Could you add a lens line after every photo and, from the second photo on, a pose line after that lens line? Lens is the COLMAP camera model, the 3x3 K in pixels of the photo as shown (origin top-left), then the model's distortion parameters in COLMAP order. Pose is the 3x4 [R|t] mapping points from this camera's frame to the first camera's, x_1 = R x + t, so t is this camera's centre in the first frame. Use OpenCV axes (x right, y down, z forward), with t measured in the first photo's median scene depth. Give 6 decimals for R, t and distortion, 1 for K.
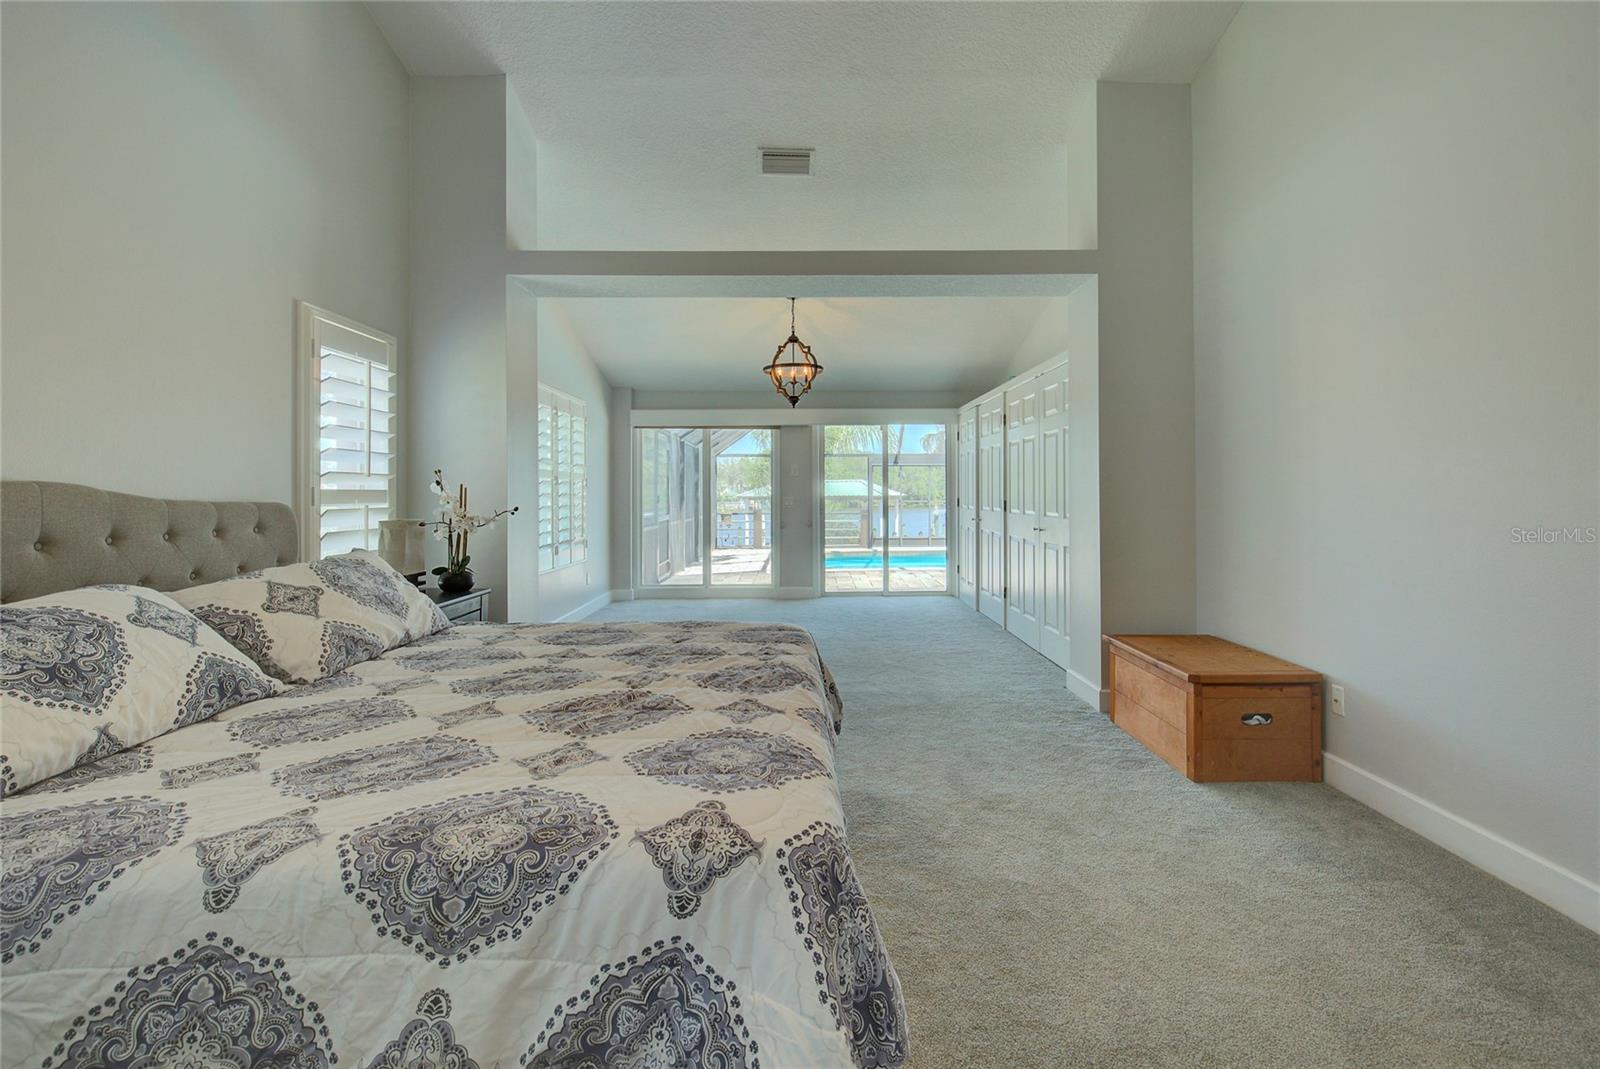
lens RADIAL K [[737.5, 0, 837.4], [0, 737.5, 489.8], [0, 0, 1]] dist [0.000522, -0.001086]
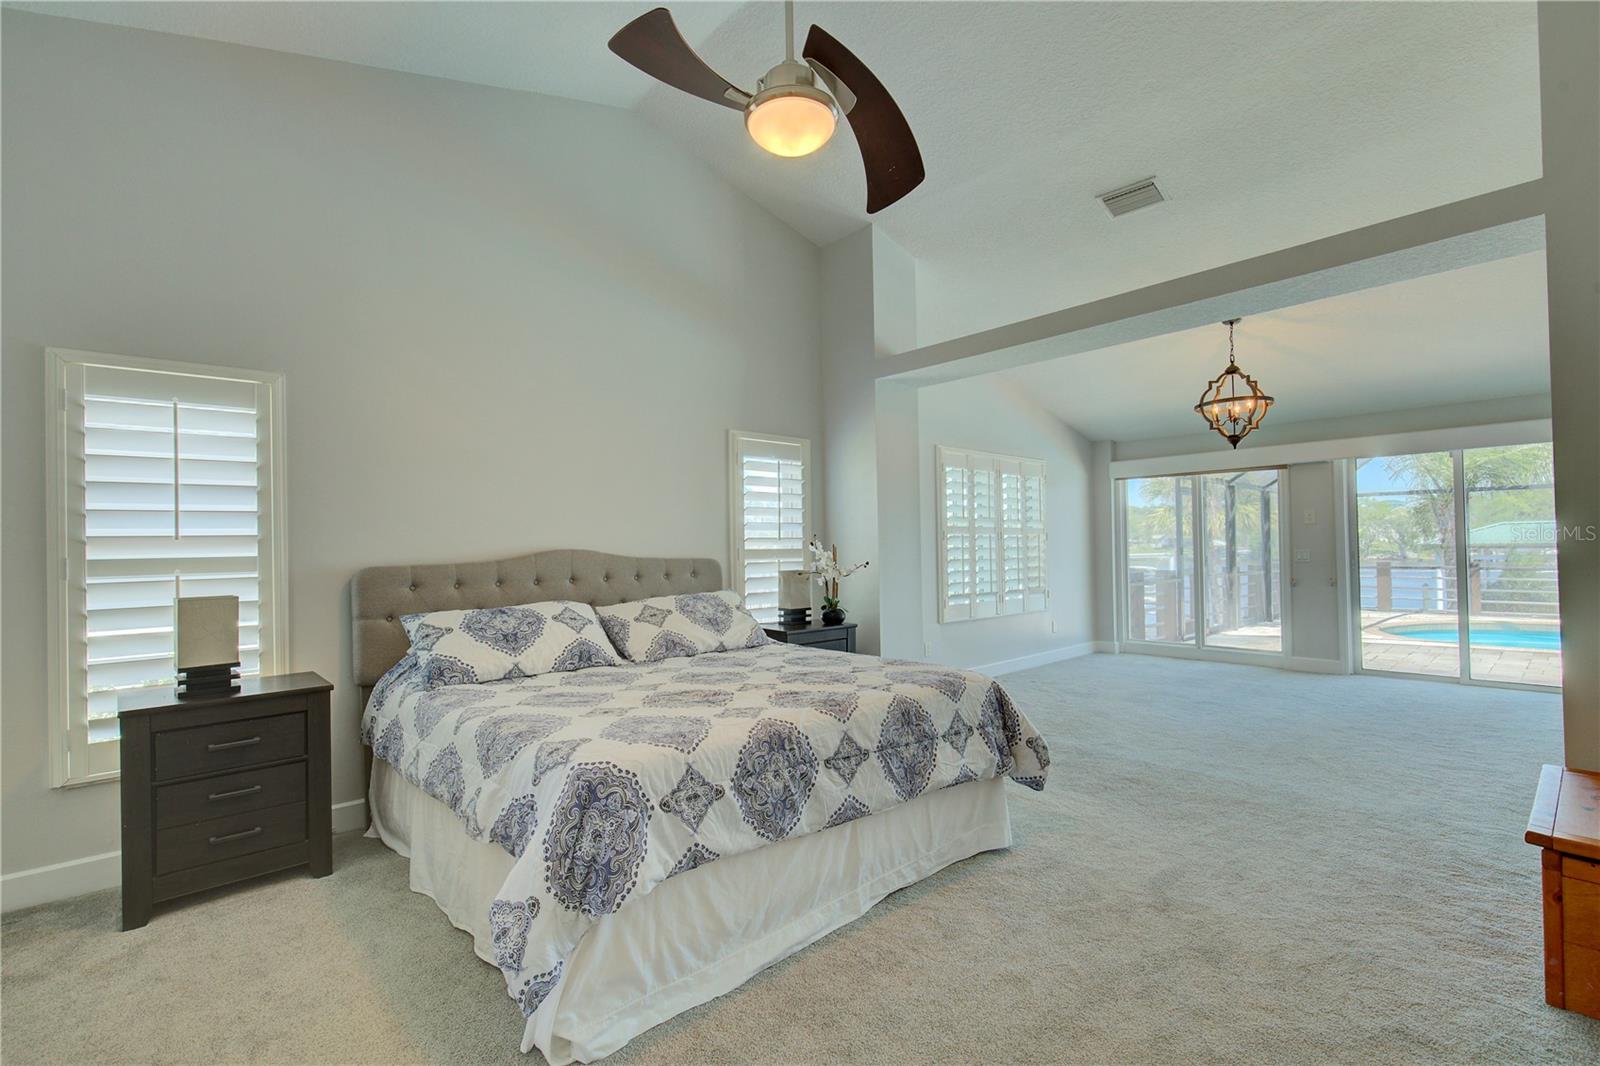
lens RADIAL K [[737.5, 0, 806.3], [0, 737.5, 535.5], [0, 0, 1]] dist [0.000522, -0.001086]
pose [[0.652609, -0.016334, -0.757519, 0.274007], [0.013425, 0.999860, -0.009993, -0.006169], [0.757576, -0.003648, 0.652737, 0.046531]]
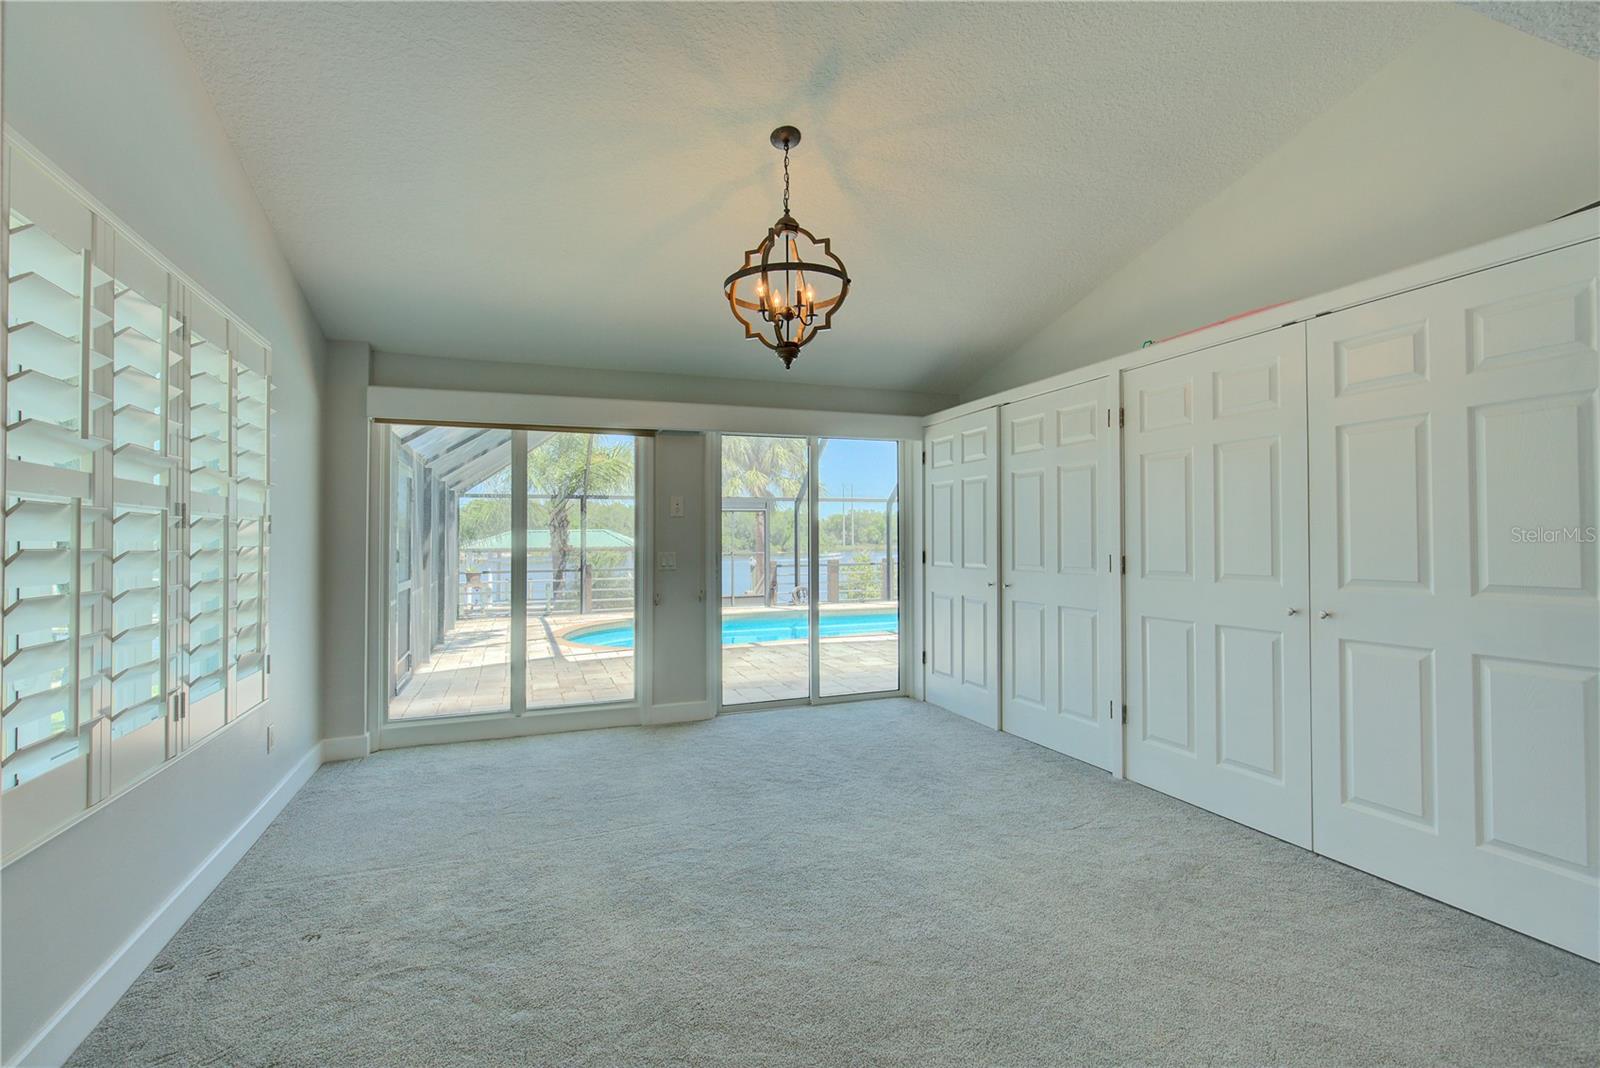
lens RADIAL K [[737.5, 0, 809.2], [0, 737.5, 522.6], [0, 0, 1]] dist [0.000522, -0.001086]
pose [[0.948144, 0.003356, 0.317824, -0.201057], [0.004178, 0.999726, -0.023020, 0.001014], [-0.317815, 0.023154, 0.947870, 0.551960]]
